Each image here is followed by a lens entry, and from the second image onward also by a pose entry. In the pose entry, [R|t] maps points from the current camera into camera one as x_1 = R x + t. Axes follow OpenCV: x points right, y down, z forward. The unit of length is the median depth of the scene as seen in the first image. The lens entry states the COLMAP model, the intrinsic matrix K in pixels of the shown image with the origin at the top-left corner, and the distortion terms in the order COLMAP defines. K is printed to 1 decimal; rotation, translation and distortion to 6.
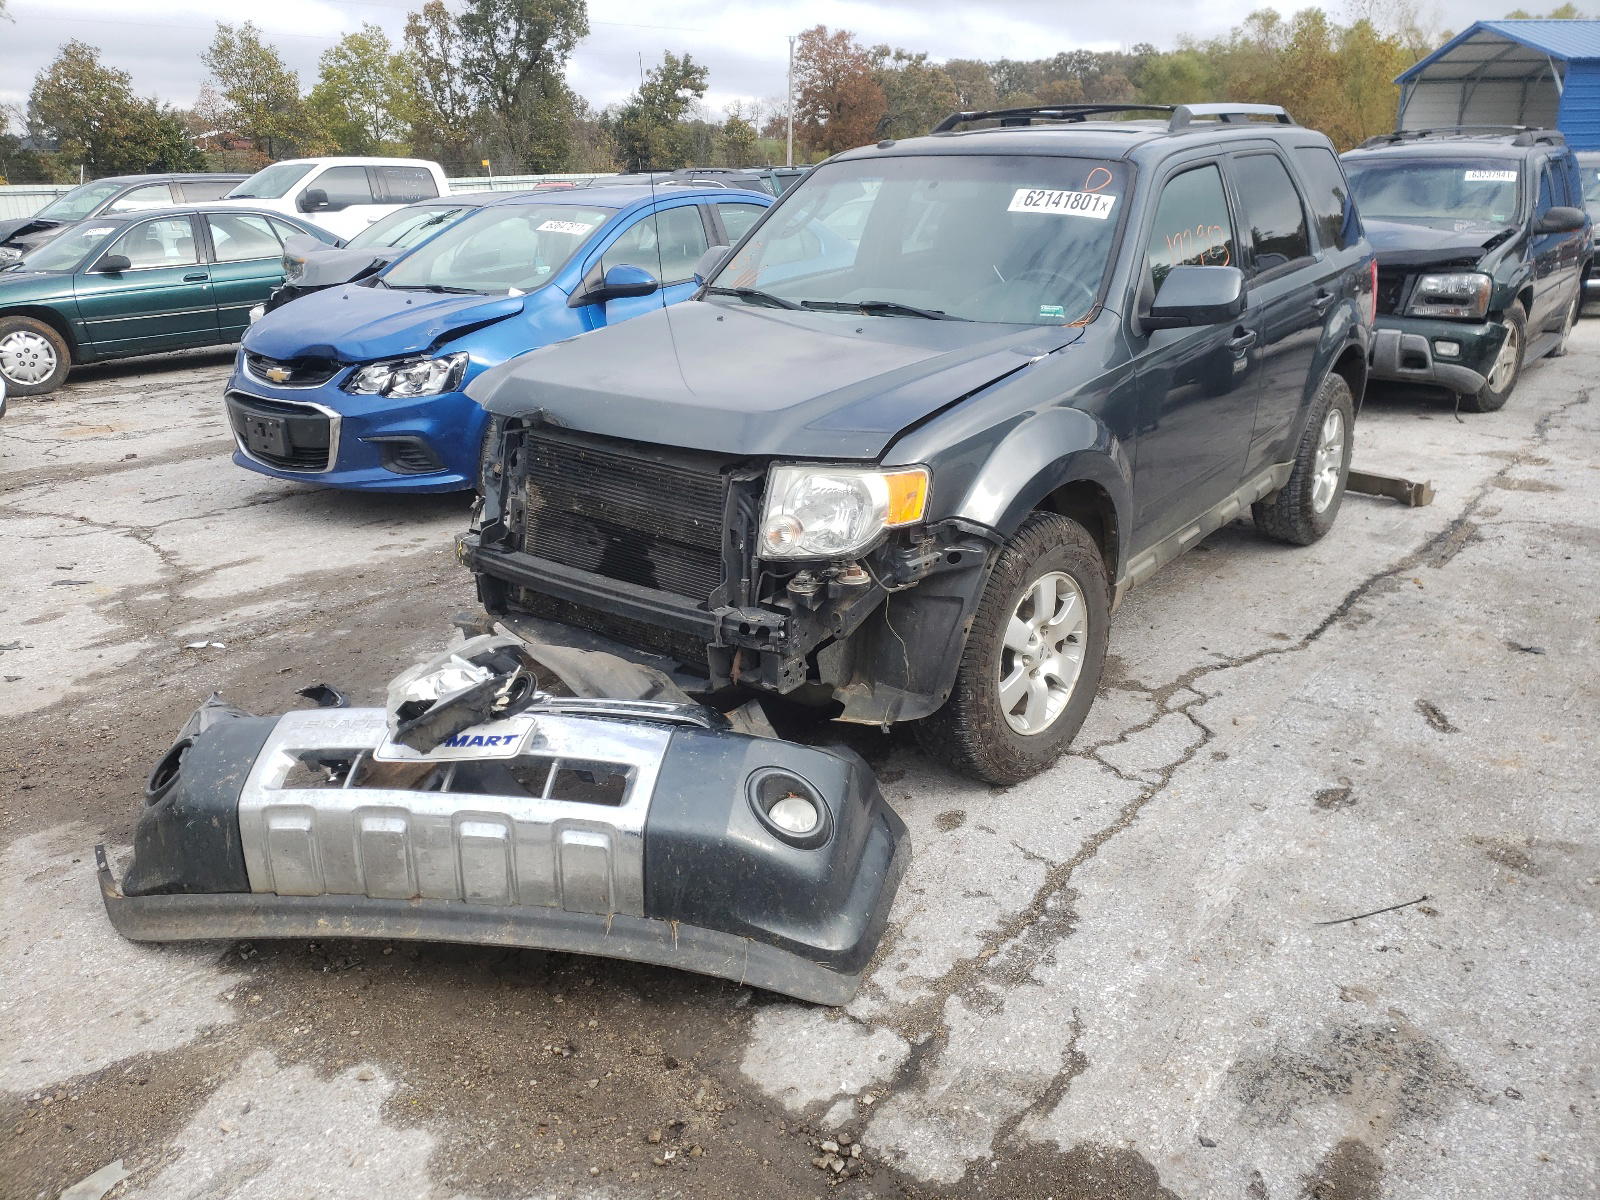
lens RADIAL K [[1266.4, 0, 800.0], [0, 1266.4, 600.0], [0, 0, 1]] dist [-0.008005, 0.043355]
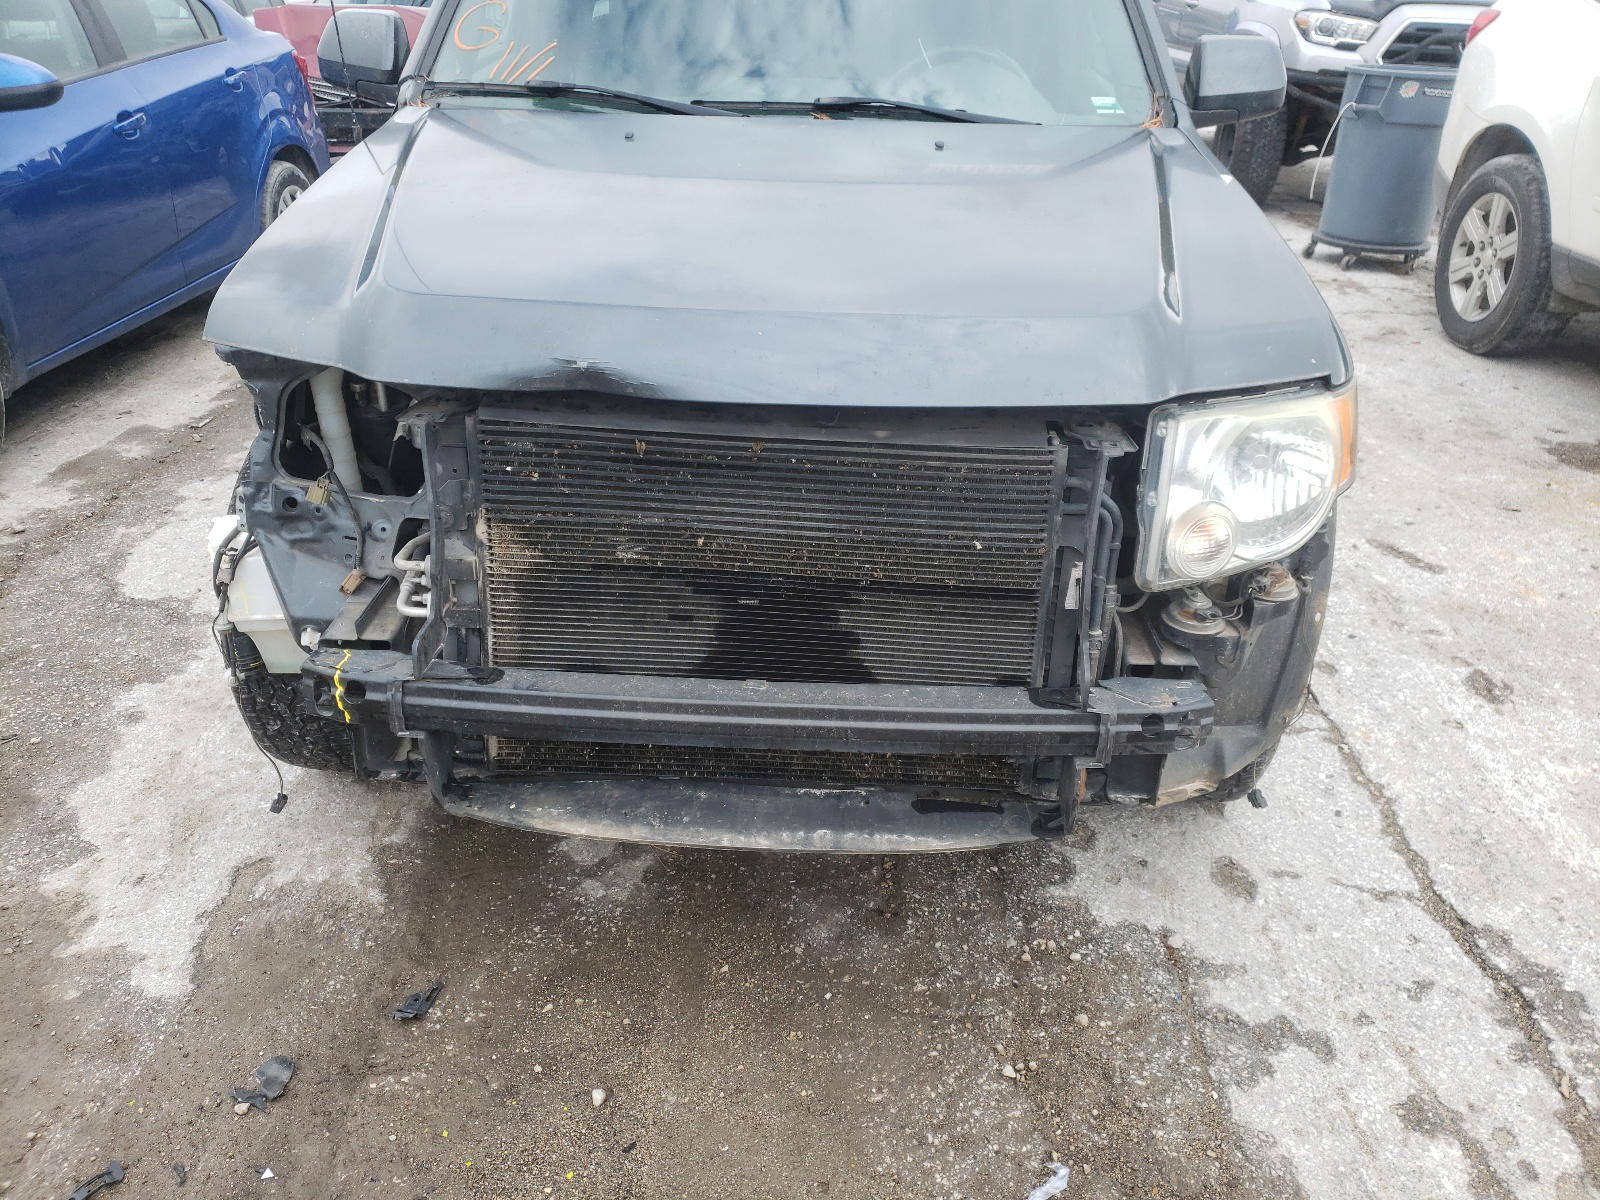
lens RADIAL K [[1266.4, 0, 800.0], [0, 1266.4, 600.0], [0, 0, 1]] dist [-0.008005, 0.043355]
pose [[0.796898, -0.247264, 0.551194, -0.452067], [0.163942, 0.966675, 0.196626, -0.160689], [-0.581444, -0.066327, 0.810878, 0.645409]]
